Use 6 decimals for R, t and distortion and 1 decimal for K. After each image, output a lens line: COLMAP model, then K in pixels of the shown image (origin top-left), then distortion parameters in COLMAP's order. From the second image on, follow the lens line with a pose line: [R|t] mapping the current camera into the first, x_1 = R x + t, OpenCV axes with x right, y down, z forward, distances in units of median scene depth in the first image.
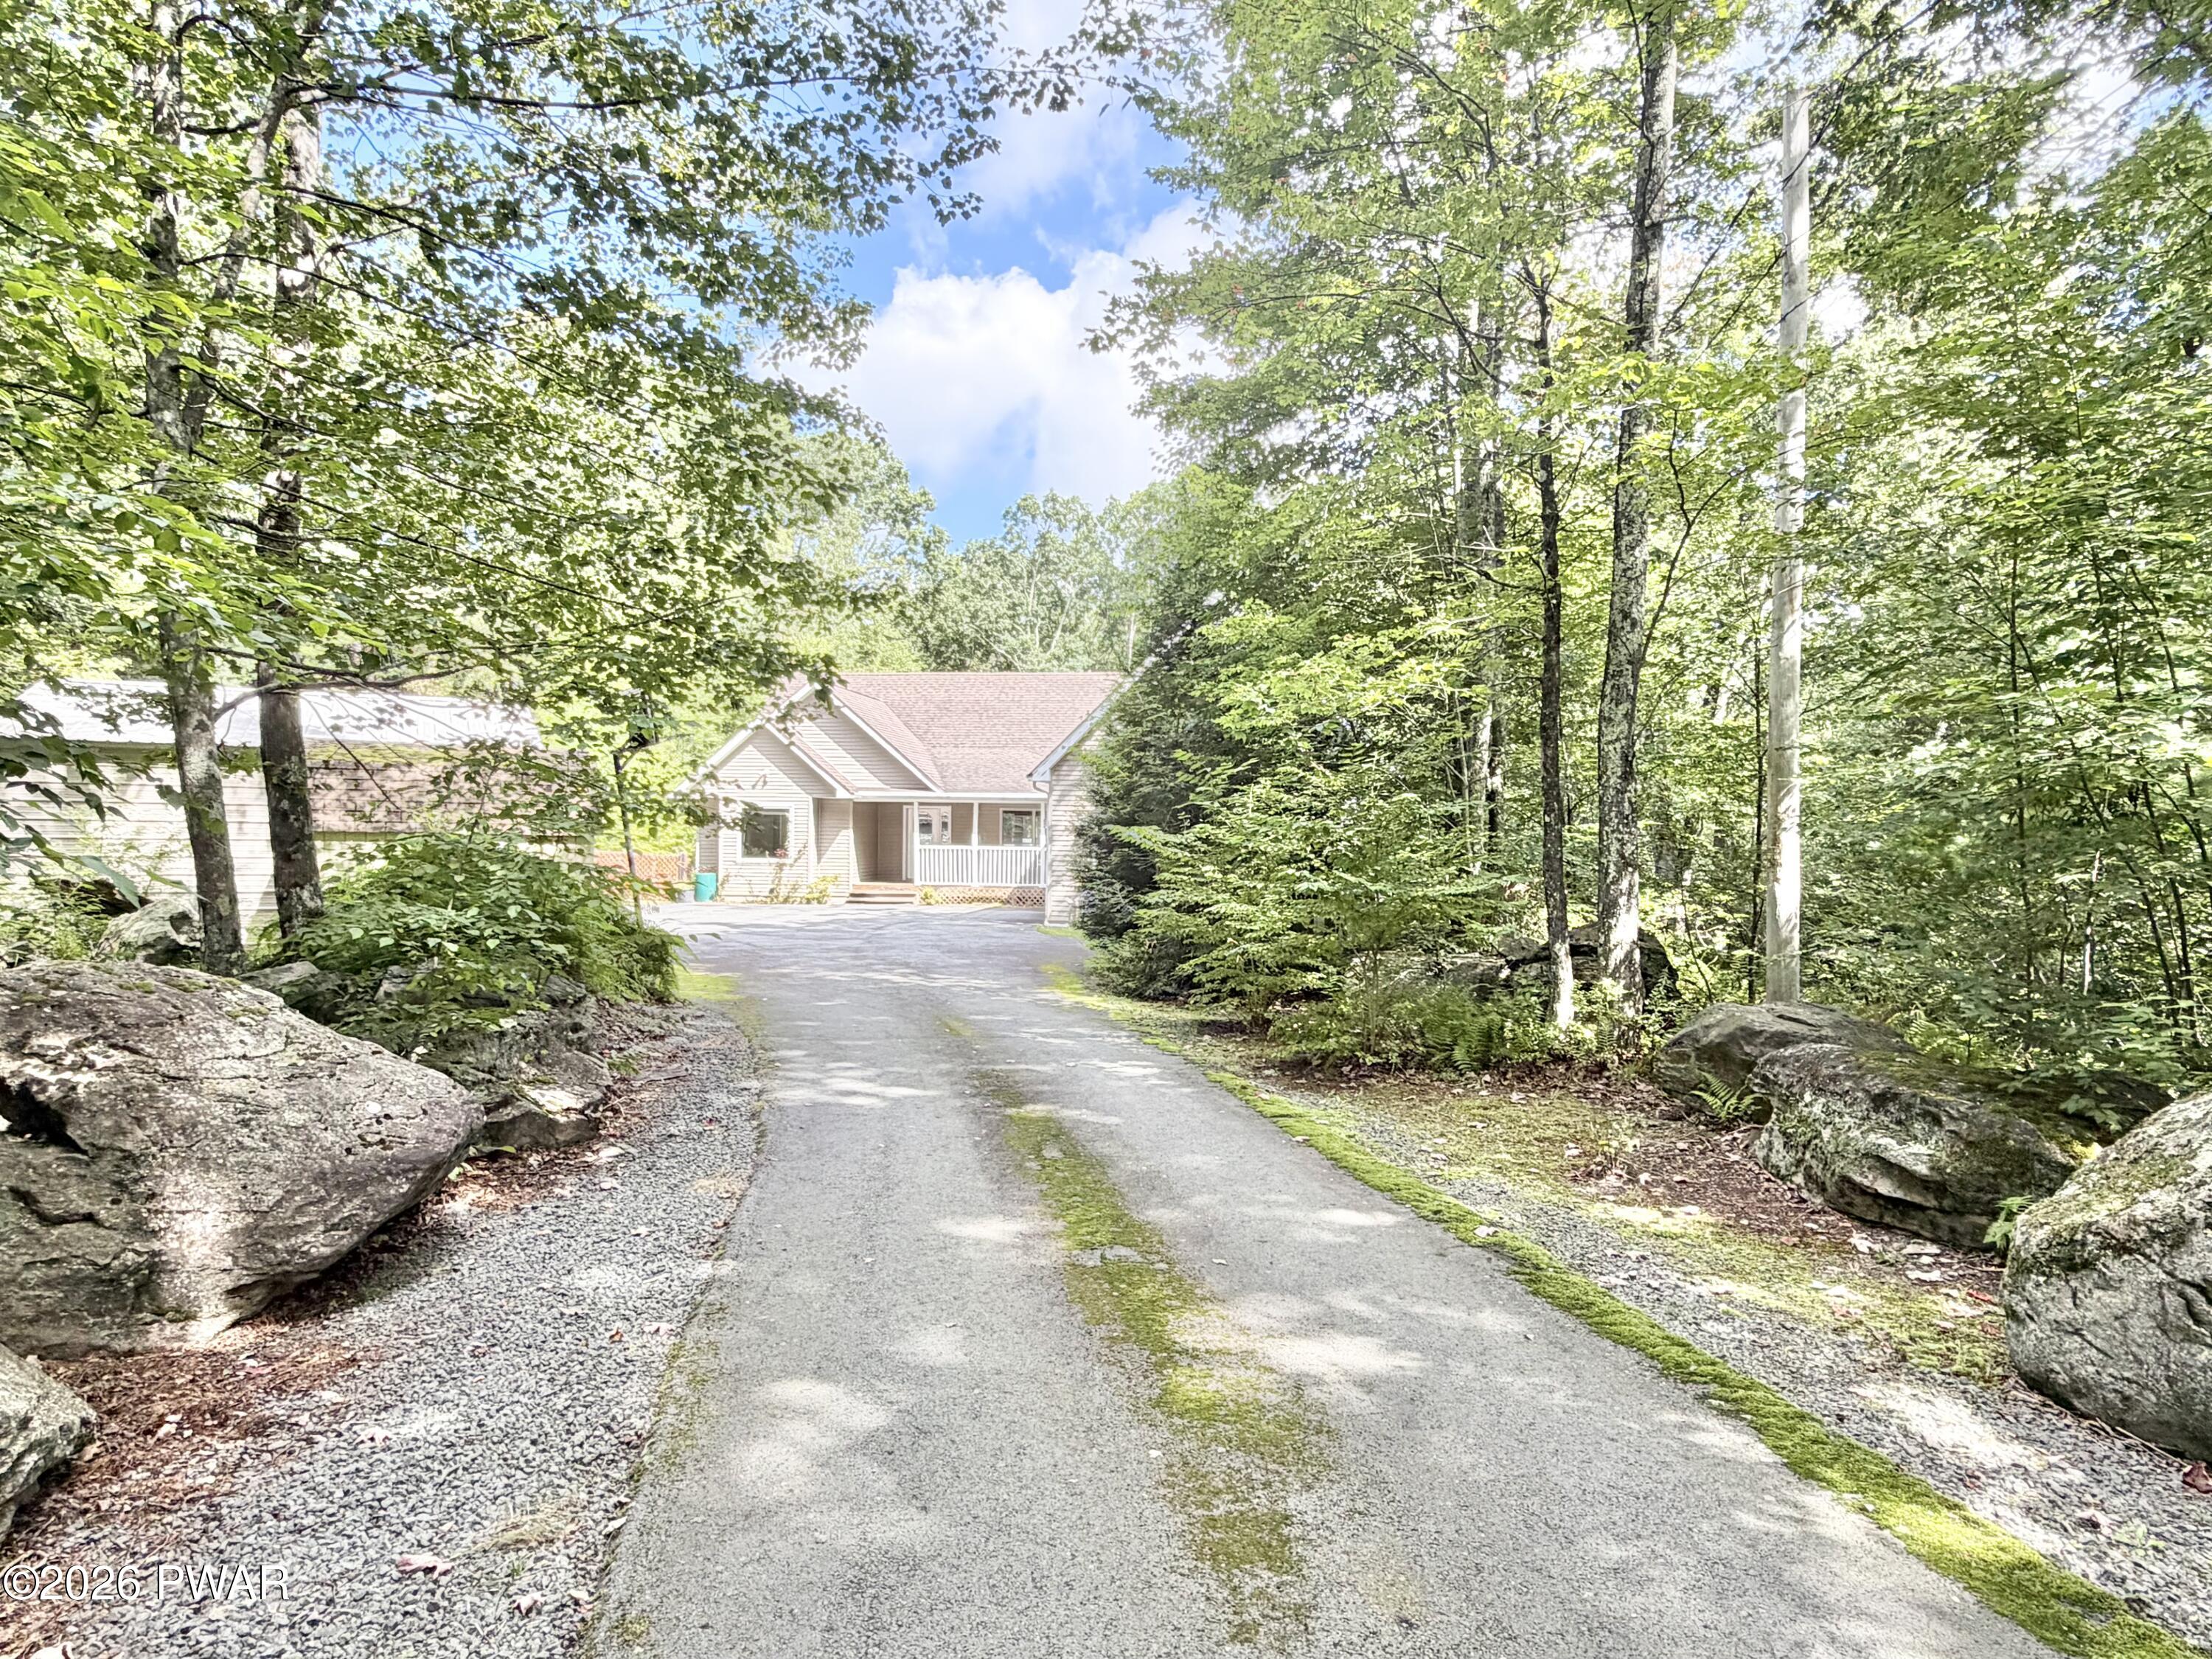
lens RADIAL K [[1364.3, 0, 1106.0], [0, 1364.3, 829.5], [0, 0, 1]] dist [0.000353, -0.000002]
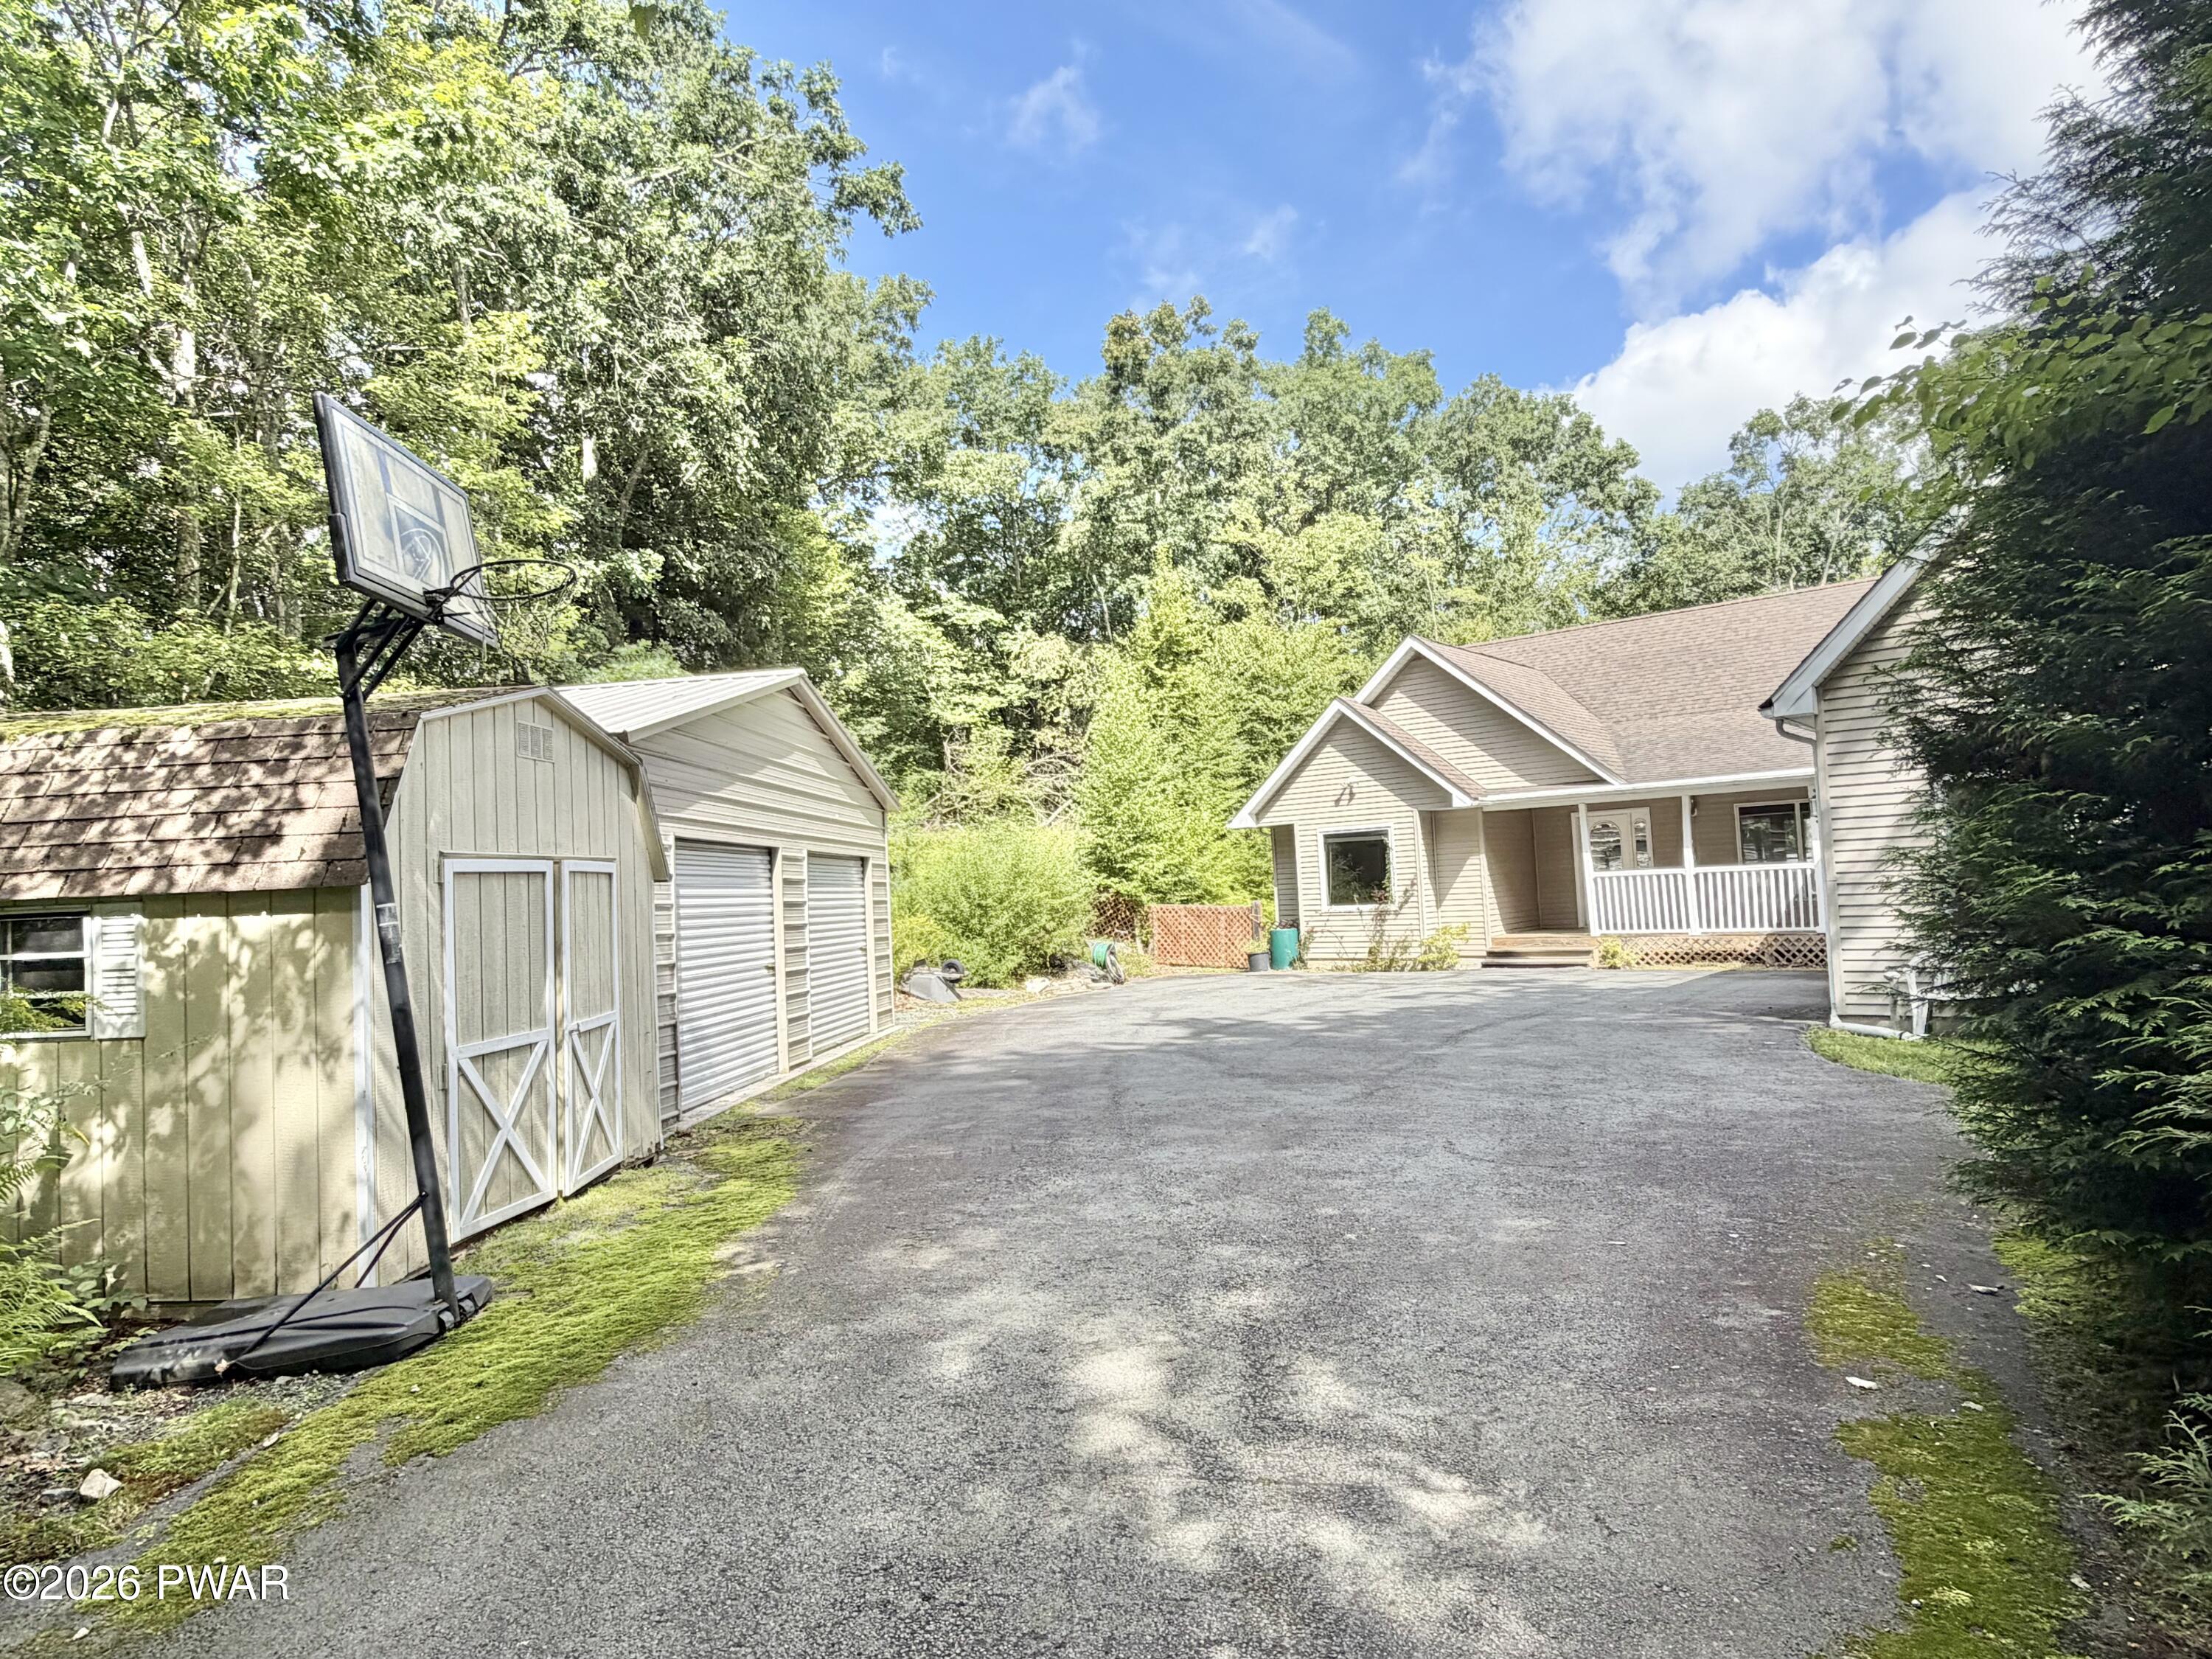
lens RADIAL K [[1252.0, 0, 1106.0], [0, 1252.0, 829.5], [0, 0, 1]] dist [-0.002521, 0.000958]
pose [[0.838871, -0.082551, -0.538034, -0.013767], [0.064750, 0.996549, -0.051947, 0.007743], [0.540465, 0.008739, 0.841321, 0.394992]]
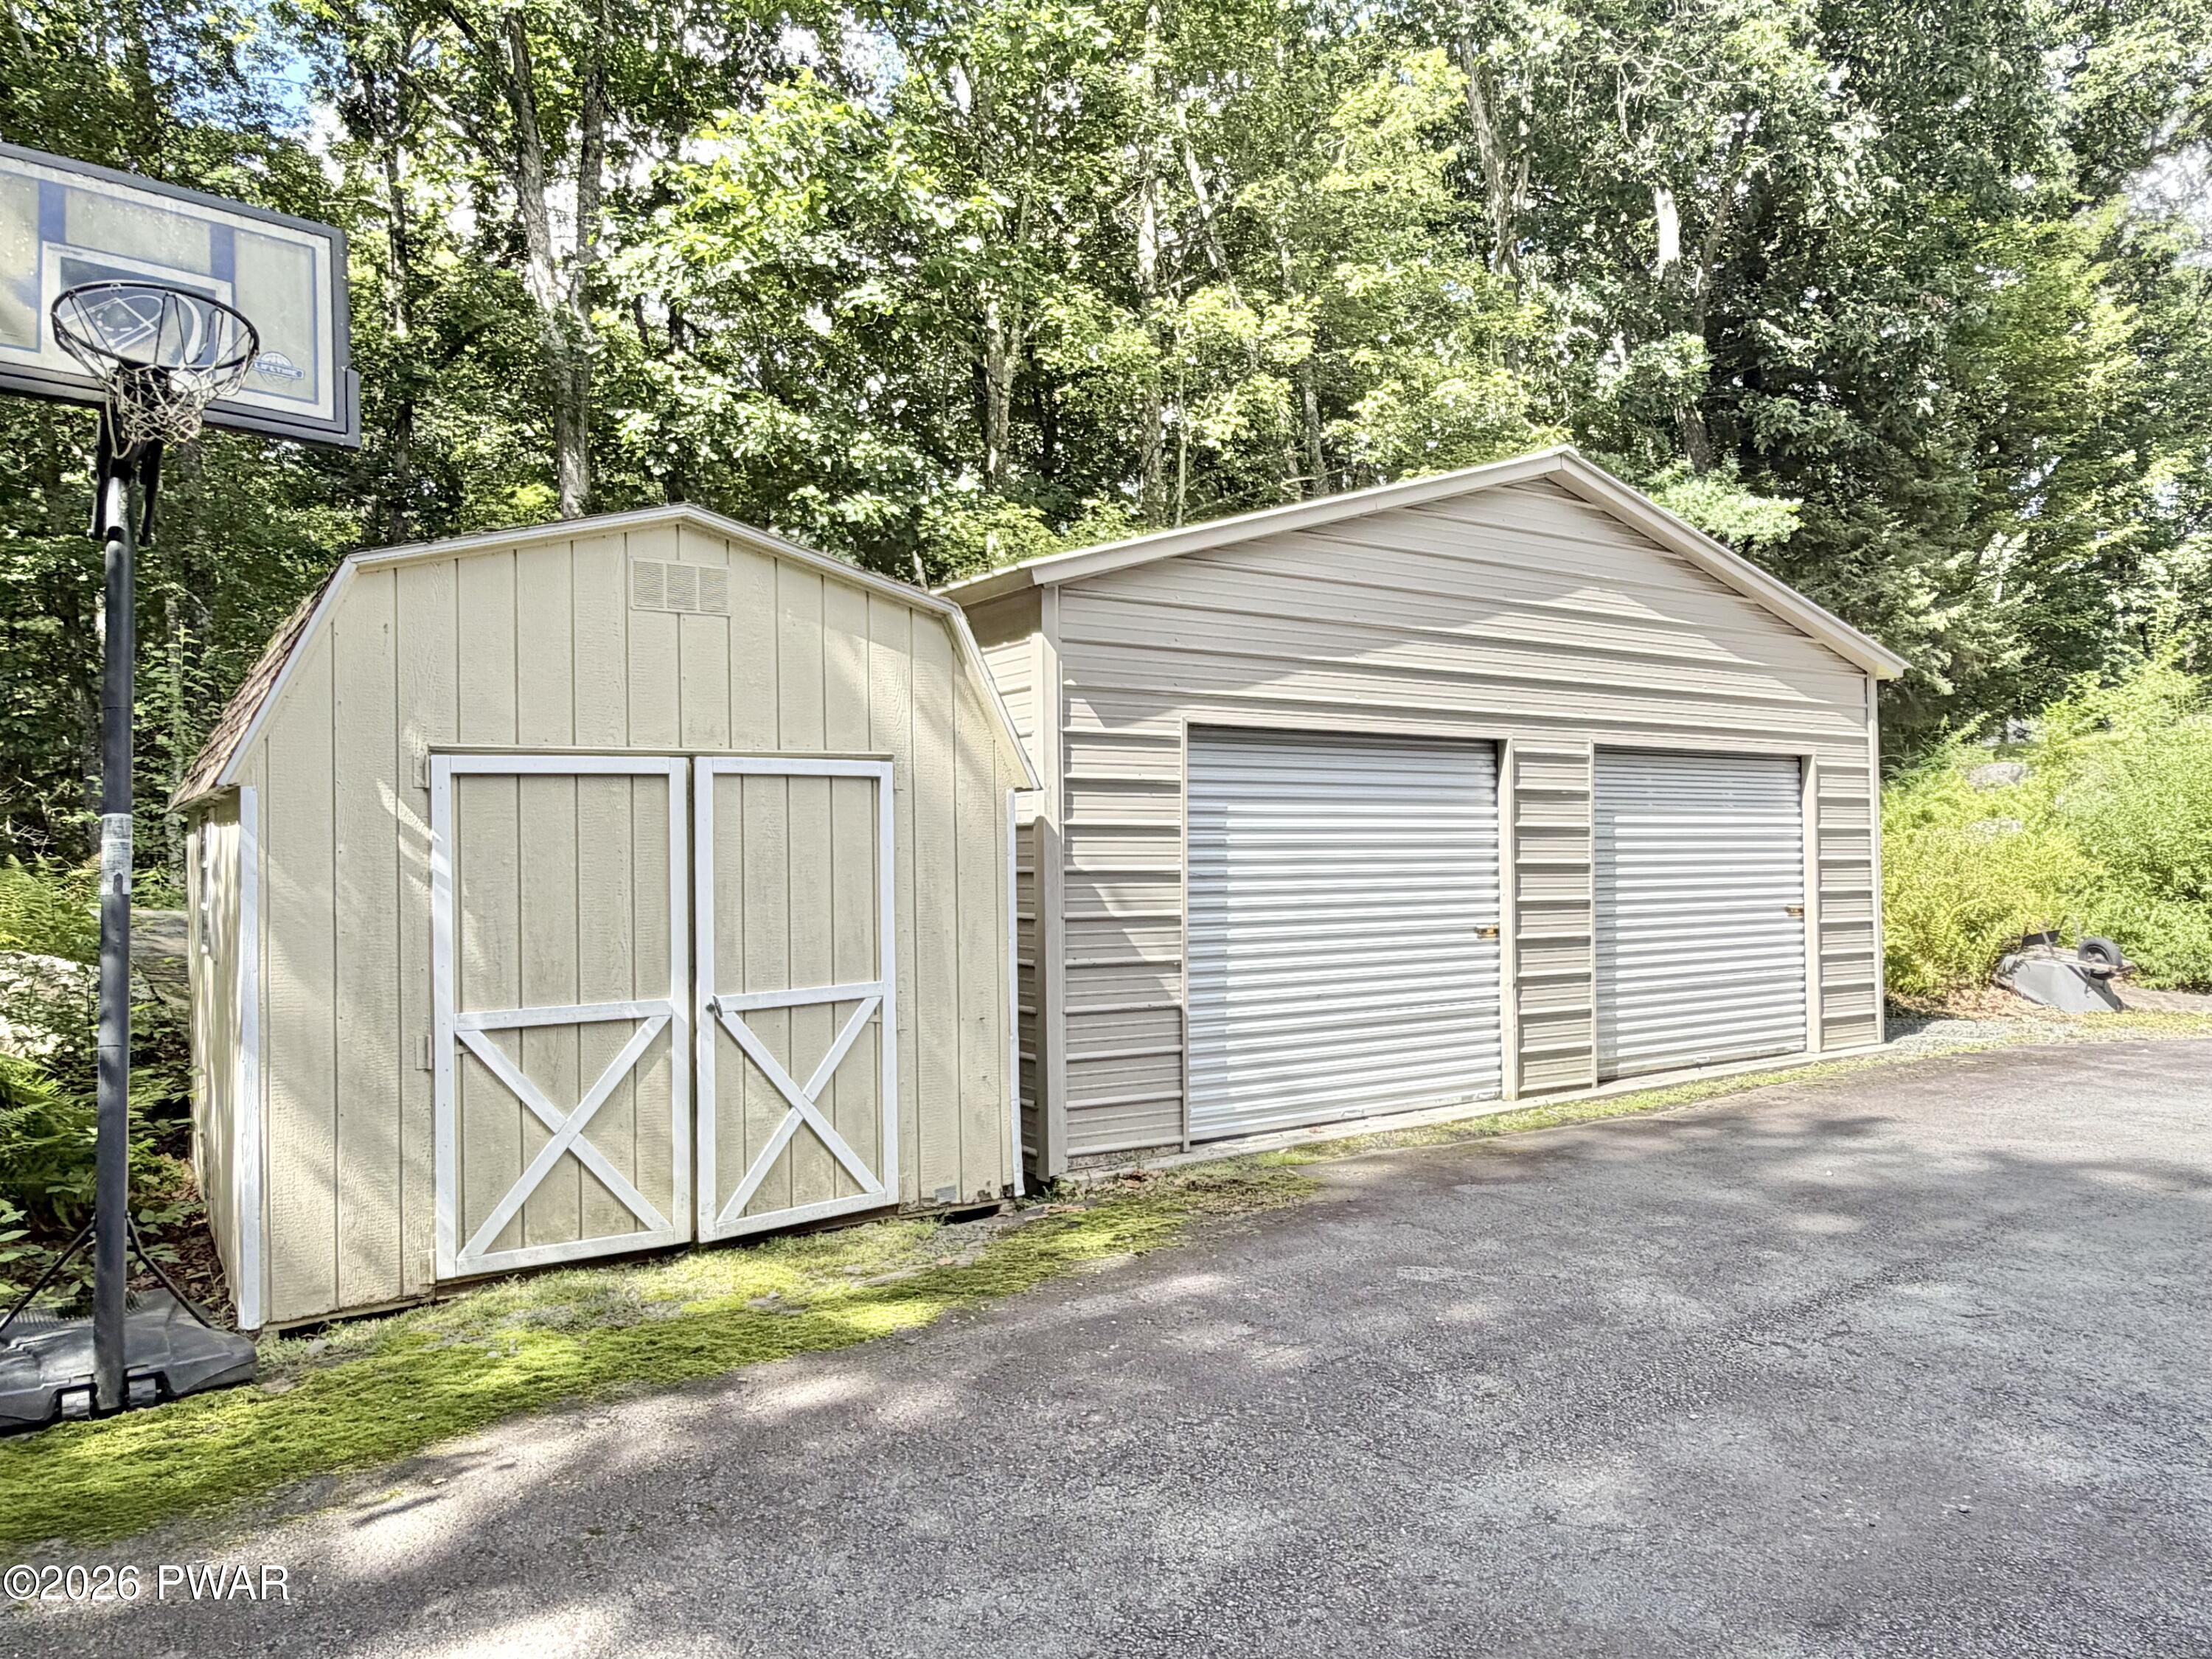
lens RADIAL K [[1495.5, 0, 1106.0], [0, 1495.5, 829.5], [0, 0, 1]] dist [-0.005186, -0.001246]
pose [[0.097736, -0.035159, -0.994591, -0.028460], [0.025440, 0.999137, -0.032820, 0.010894], [0.994887, -0.022095, 0.098546, 0.539847]]
